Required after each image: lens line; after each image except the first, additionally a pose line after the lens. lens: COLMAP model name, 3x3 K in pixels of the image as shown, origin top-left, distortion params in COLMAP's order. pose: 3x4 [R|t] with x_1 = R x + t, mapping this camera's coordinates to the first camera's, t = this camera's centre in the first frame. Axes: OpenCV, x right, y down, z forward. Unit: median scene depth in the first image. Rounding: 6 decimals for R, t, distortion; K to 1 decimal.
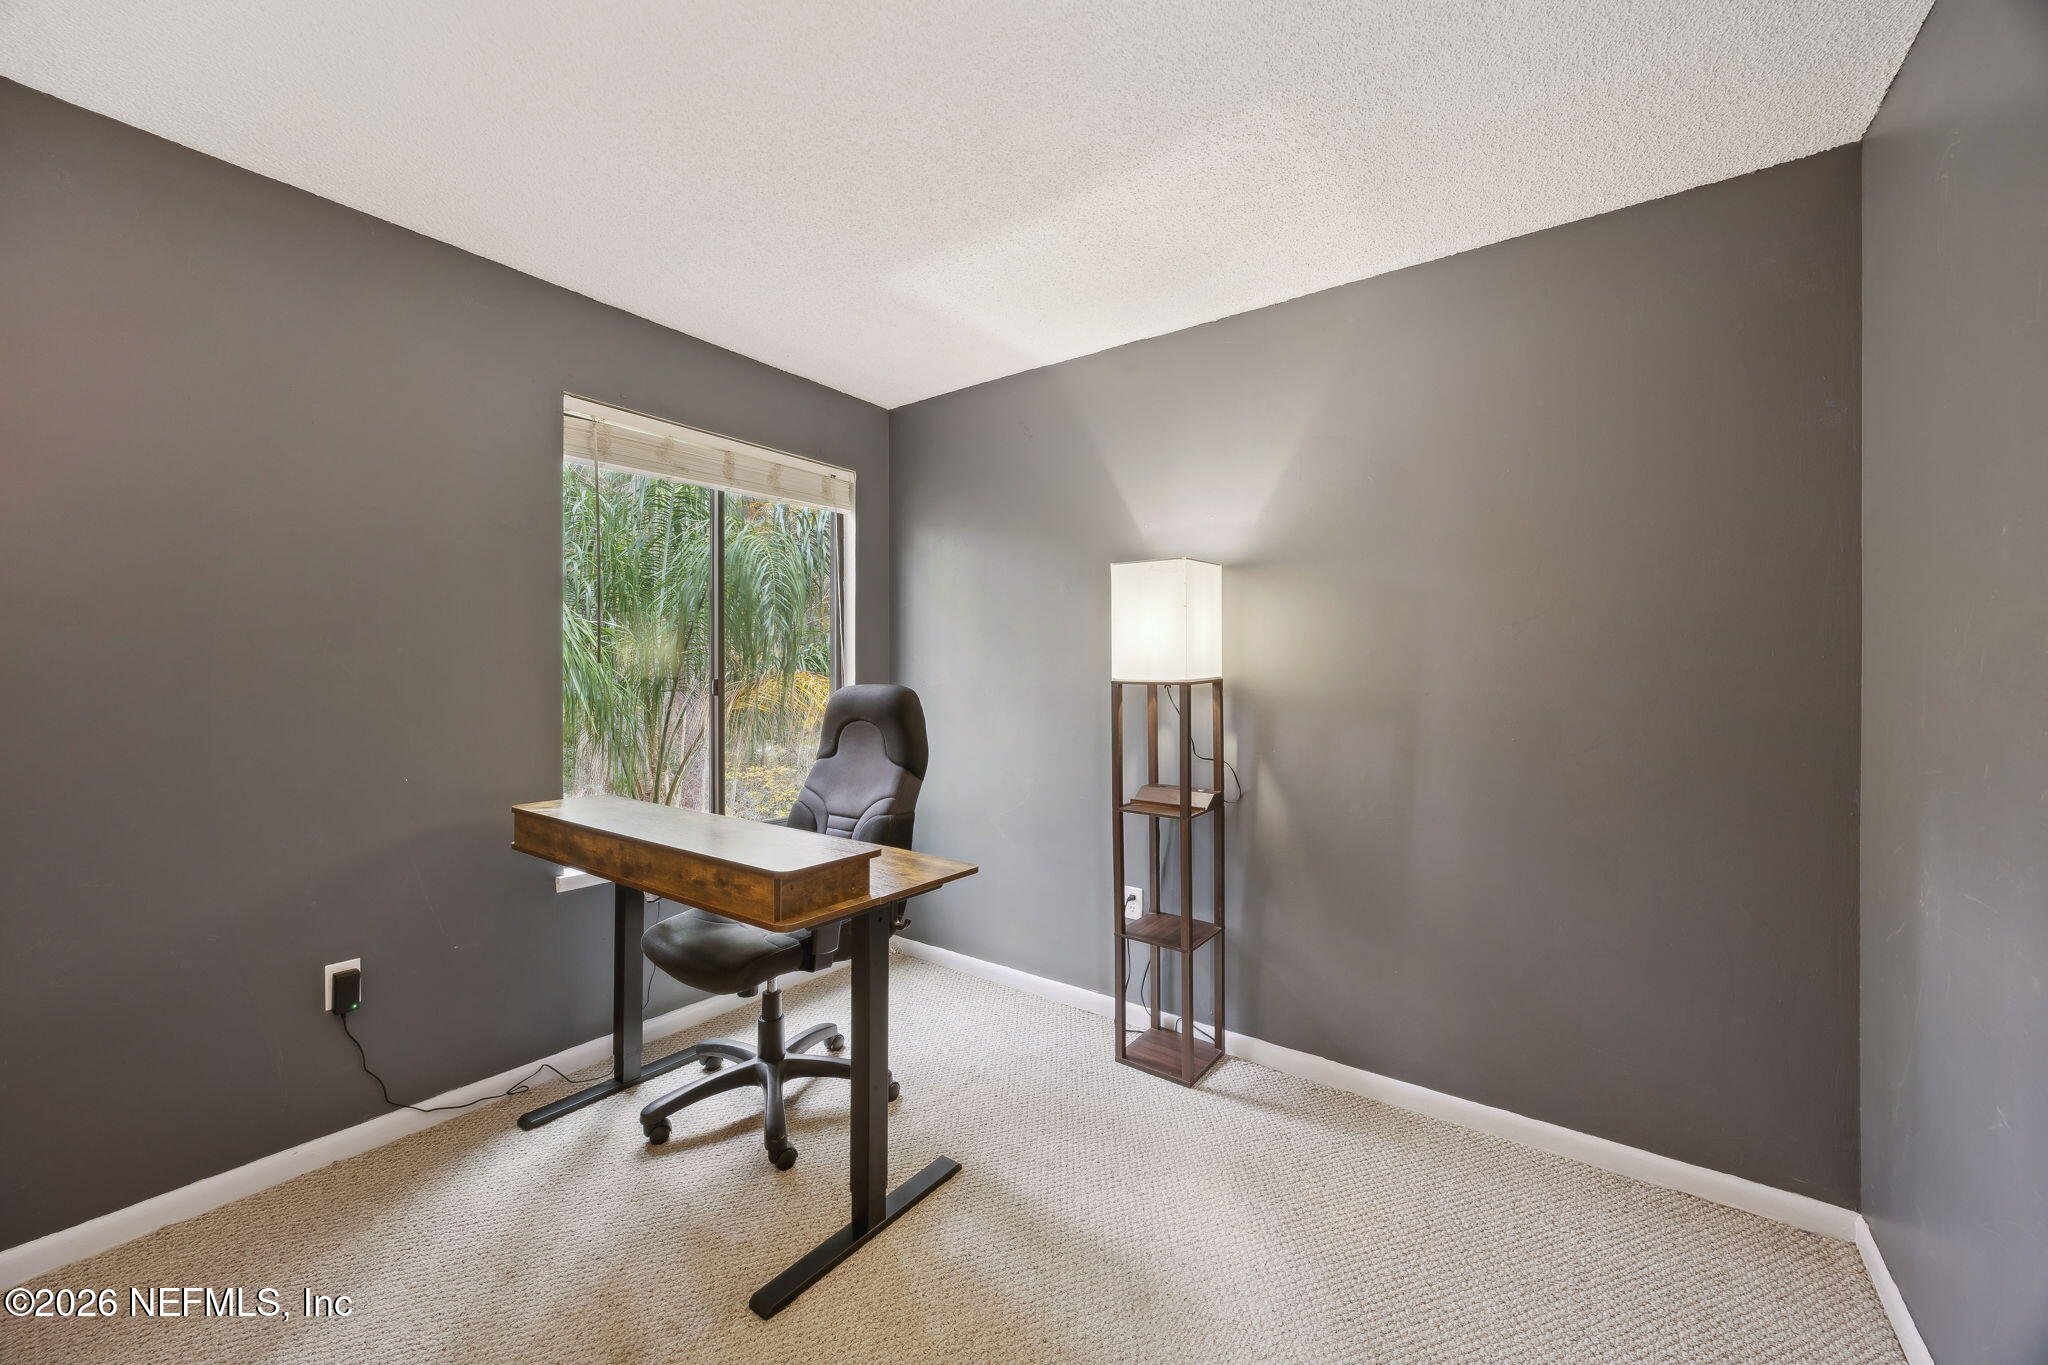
lens RADIAL K [[806.4, 0, 1024.0], [0, 806.4, 682.5], [0, 0, 1]] dist [-0.001069, -0.000084]
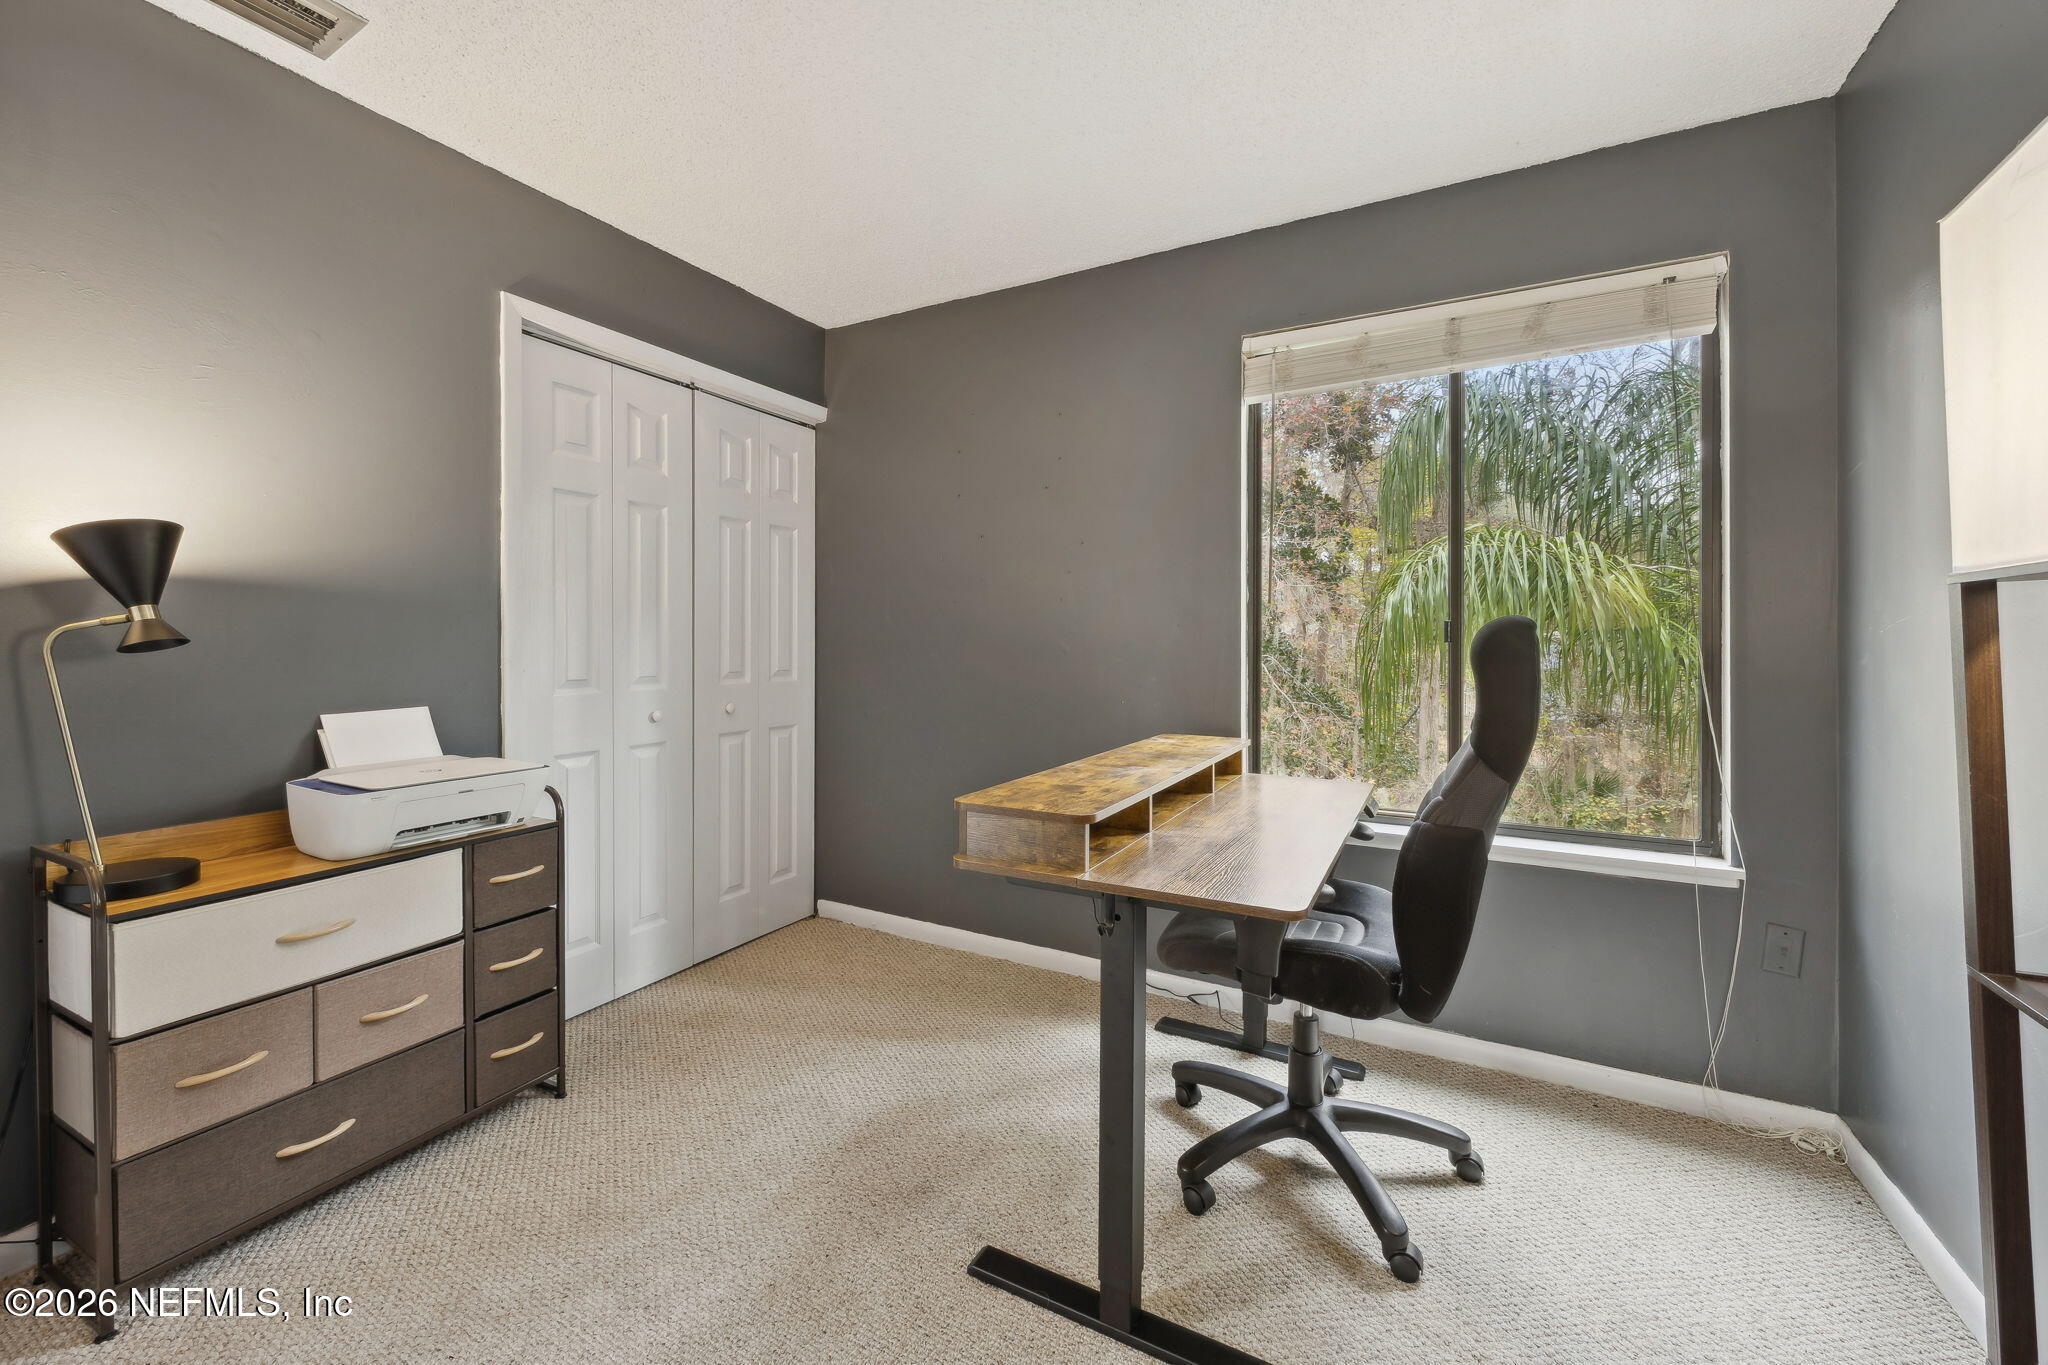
lens RADIAL K [[831.8, 0, 1019.0], [0, 831.8, 653.2], [0, 0, 1]] dist [0.000145, 0.000088]
pose [[0.132003, 0.014143, -0.991148, 0.408633], [-0.007306, 0.999885, 0.013294, 0.022460], [0.991222, 0.005487, 0.132091, 0.567173]]
